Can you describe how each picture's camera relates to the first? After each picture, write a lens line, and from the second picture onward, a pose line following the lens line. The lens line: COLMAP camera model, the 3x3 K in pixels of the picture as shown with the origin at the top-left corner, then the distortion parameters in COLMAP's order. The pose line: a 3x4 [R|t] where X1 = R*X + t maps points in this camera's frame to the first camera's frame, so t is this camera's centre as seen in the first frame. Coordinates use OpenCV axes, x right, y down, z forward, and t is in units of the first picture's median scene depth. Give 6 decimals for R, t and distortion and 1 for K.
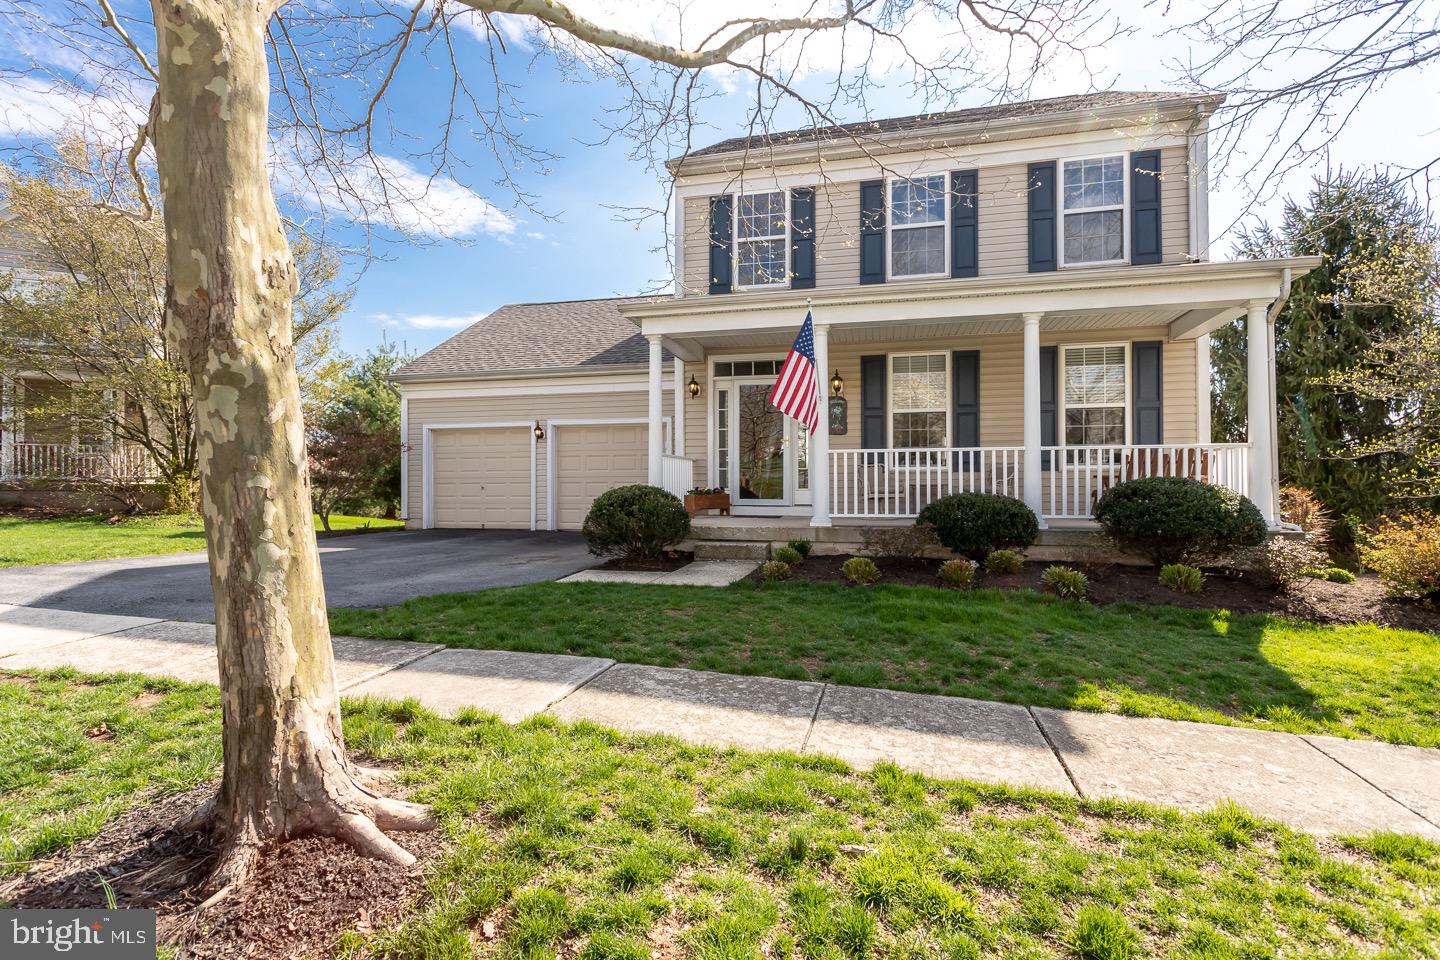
lens RADIAL K [[680.5, 0, 716.2], [0, 680.5, 477.9], [0, 0, 1]] dist [0.002281, 0.001021]
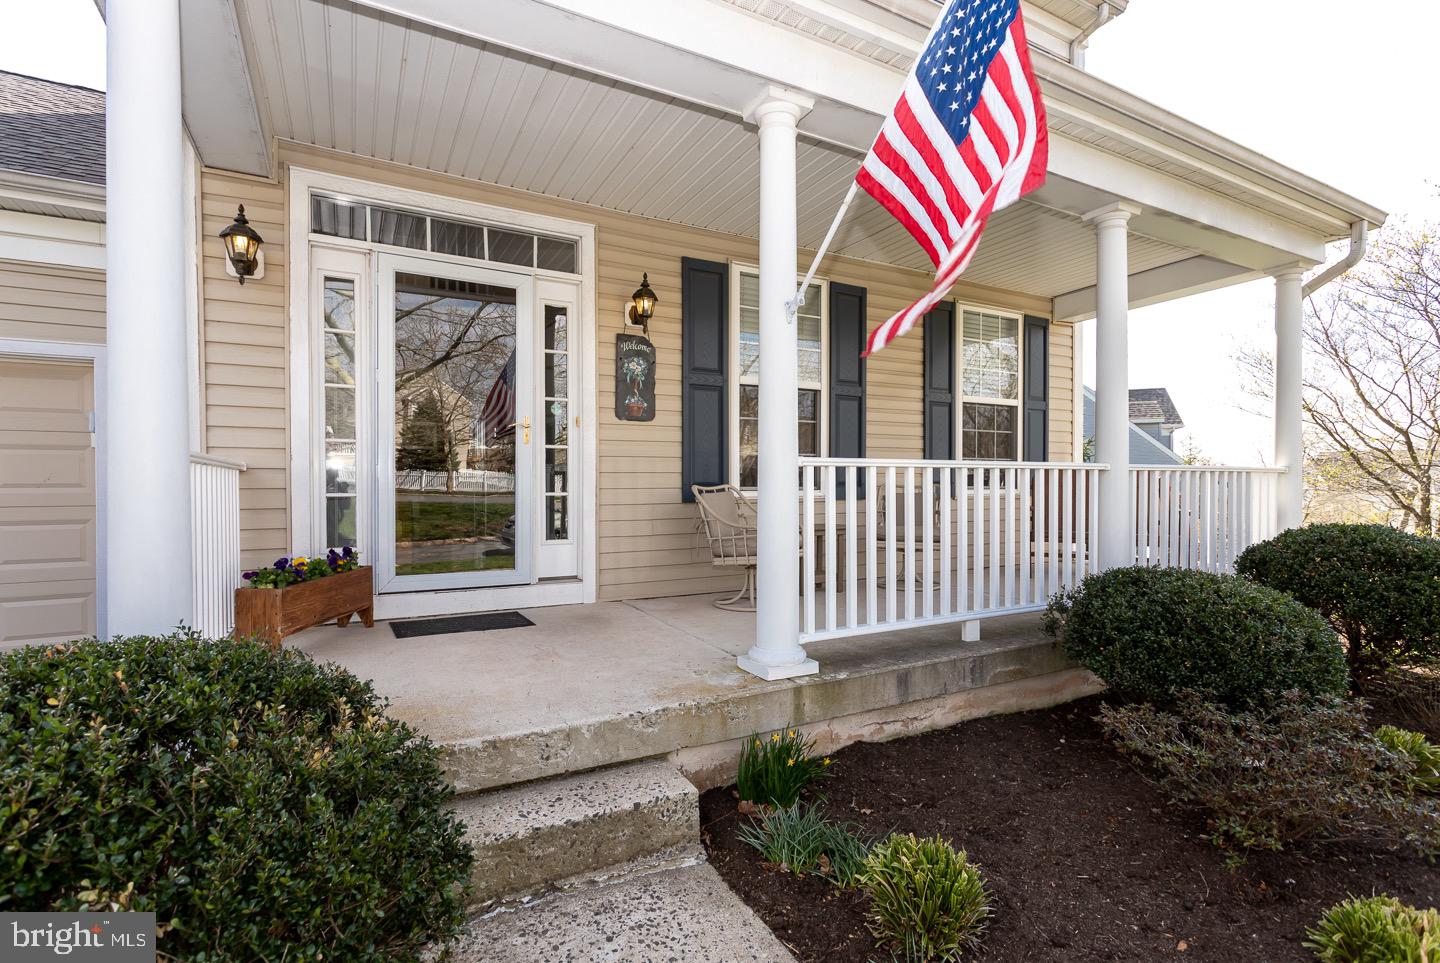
lens RADIAL K [[685.2, 0, 720.2], [0, 685.2, 490.8], [0, 0, 1]] dist [0.002022, 0.000421]
pose [[0.741806, -0.004025, 0.670602, -0.093310], [-0.007540, 0.999869, 0.014342, -0.024444], [-0.670572, -0.015696, 0.741678, 0.657763]]
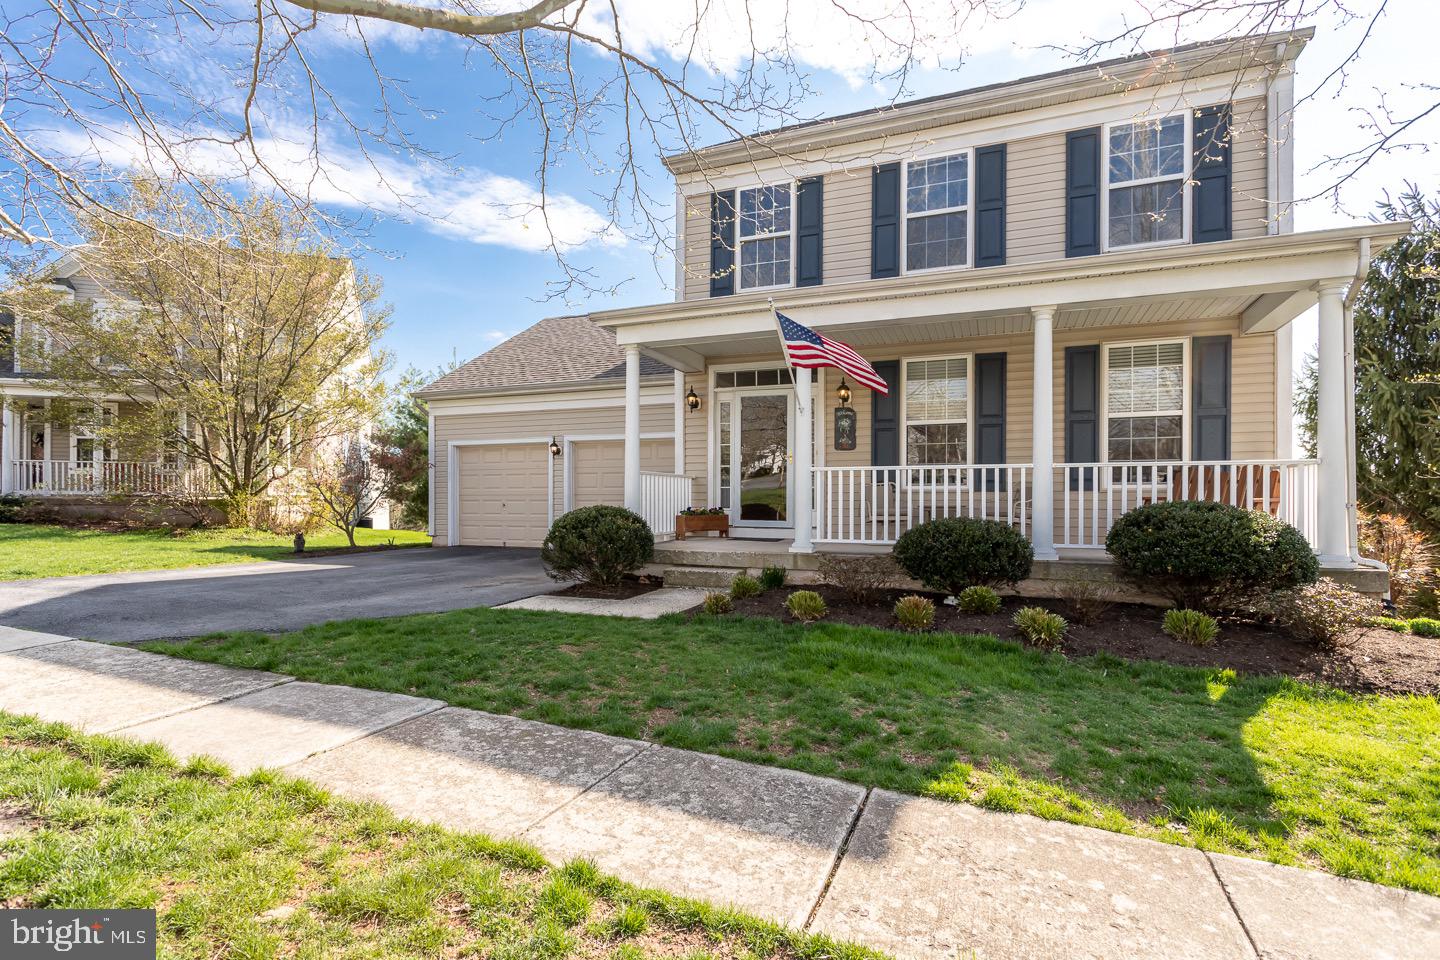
lens RADIAL K [[702.6, 0, 715.7], [0, 702.6, 499.6], [0, 0, 1]] dist [0.004353, 0.000021]
pose [[0.989565, 0.005242, -0.143994, 0.151181], [-0.003968, 0.999950, 0.009136, -0.005889], [0.144035, -0.008469, 0.989536, 0.055986]]
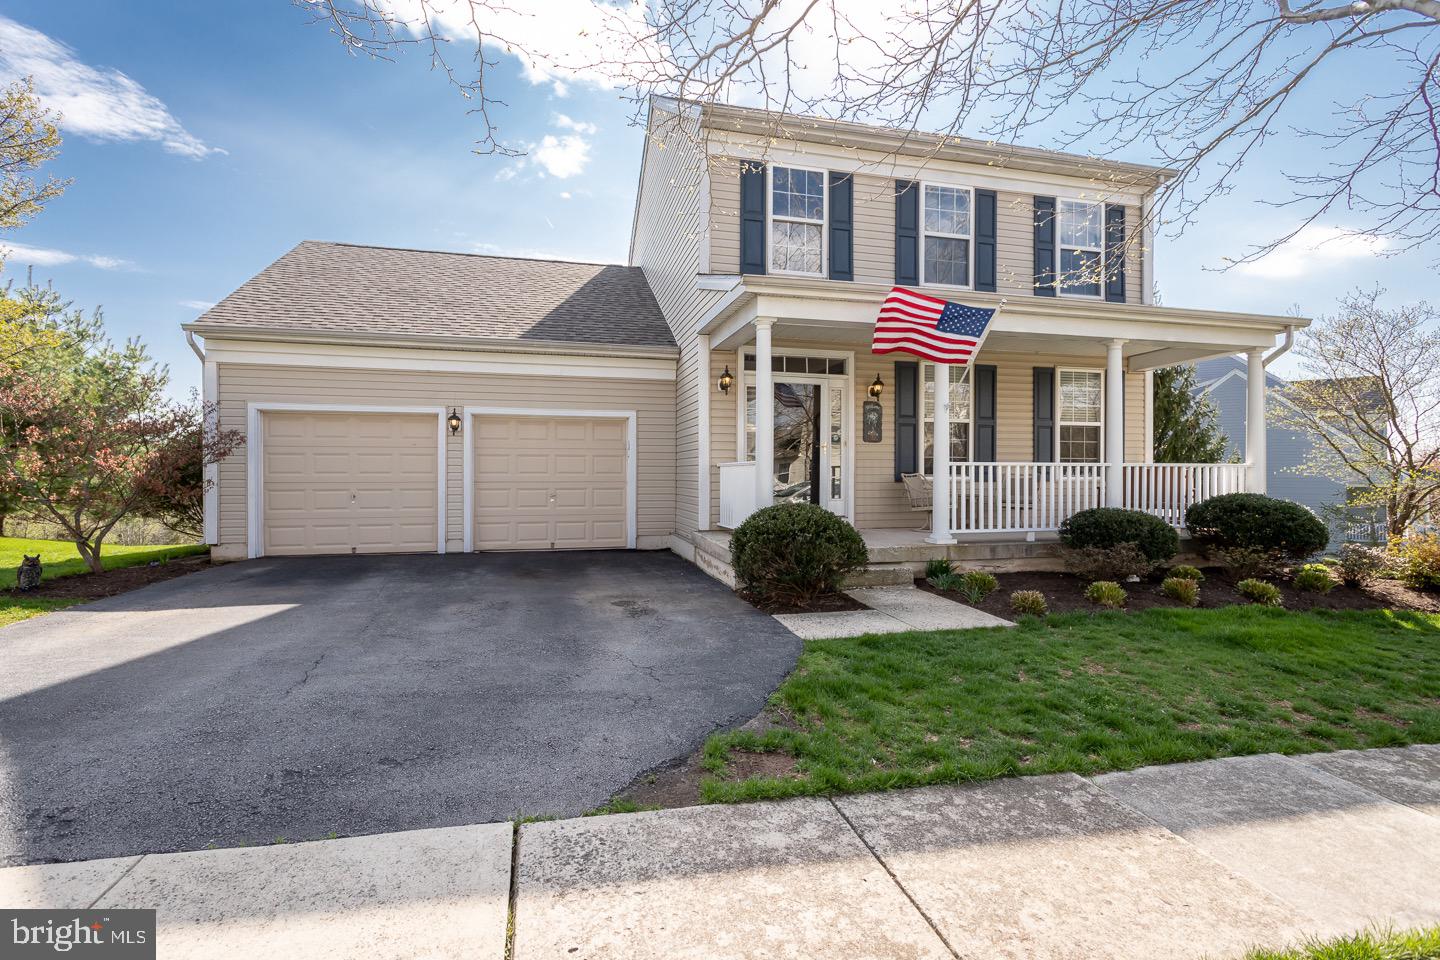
lens RADIAL K [[683.0, 0, 720.0], [0, 683.0, 480.0], [0, 0, 1]] dist [-0.000301, 0.000935]
pose [[0.884818, 0.002135, 0.465932, -0.480790], [-0.009457, 0.999866, 0.013377, -0.022593], [-0.465840, -0.016243, 0.884720, 0.270798]]
